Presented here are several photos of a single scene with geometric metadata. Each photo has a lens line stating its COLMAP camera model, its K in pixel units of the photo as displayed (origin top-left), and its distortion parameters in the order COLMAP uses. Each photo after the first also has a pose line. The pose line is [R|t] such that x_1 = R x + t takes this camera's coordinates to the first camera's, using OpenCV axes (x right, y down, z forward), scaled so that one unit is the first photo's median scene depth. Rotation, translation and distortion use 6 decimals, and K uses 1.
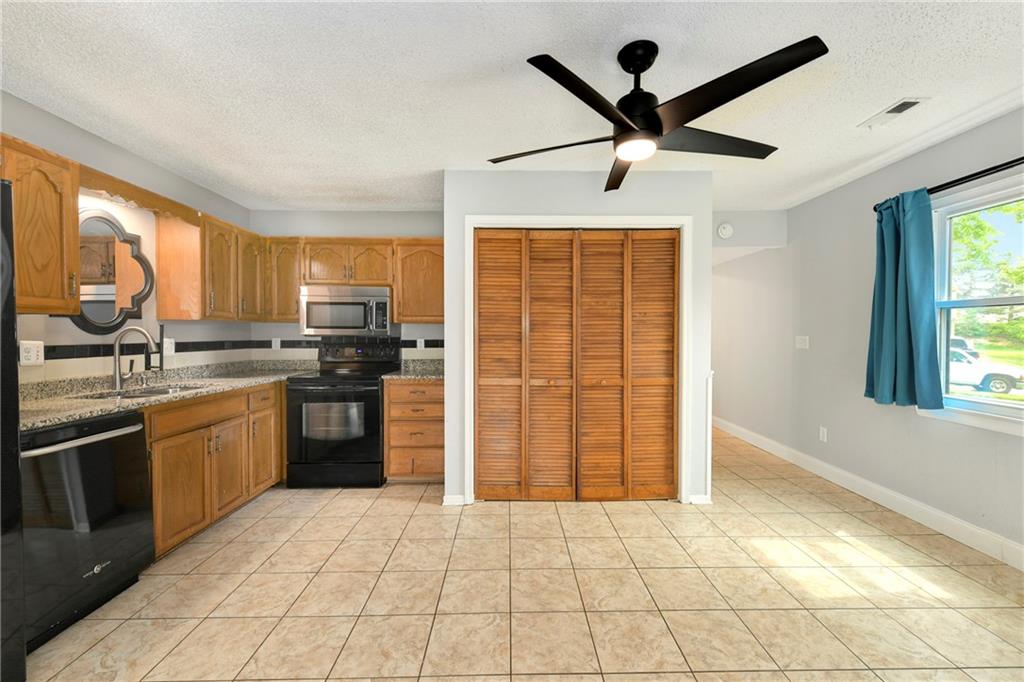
lens RADIAL K [[419.4, 0, 517.4], [0, 419.4, 339.0], [0, 0, 1]] dist [0.007128, -0.000754]
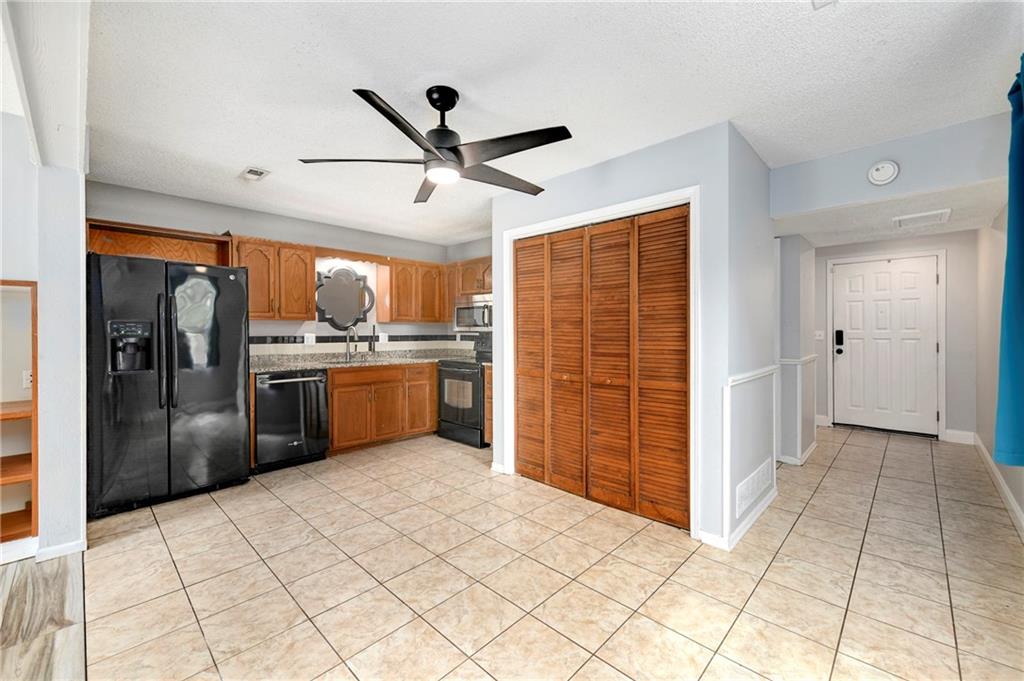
lens RADIAL K [[419.4, 0, 520.8], [0, 419.4, 333.2], [0, 0, 1]] dist [0.007128, -0.000754]
pose [[0.708244, 0.004296, -0.705955, 0.734415], [-0.008939, 0.999956, -0.002883, -0.000826], [0.705911, 0.008353, 0.708251, 0.182905]]
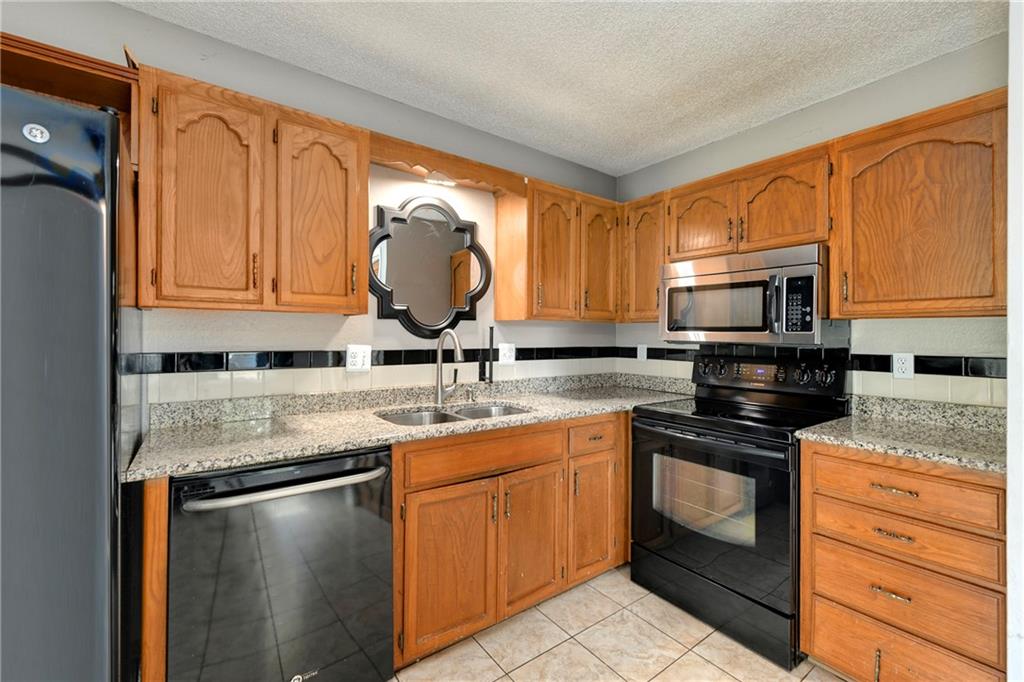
lens RADIAL K [[423.5, 0, 525.0], [0, 423.5, 333.4], [0, 0, 1]] dist [0.001081, -0.000696]
pose [[0.584259, 0.000506, -0.811567, -0.127630], [-0.018092, 0.999759, -0.012401, -0.010914], [0.811366, 0.021928, 0.584128, 0.521202]]
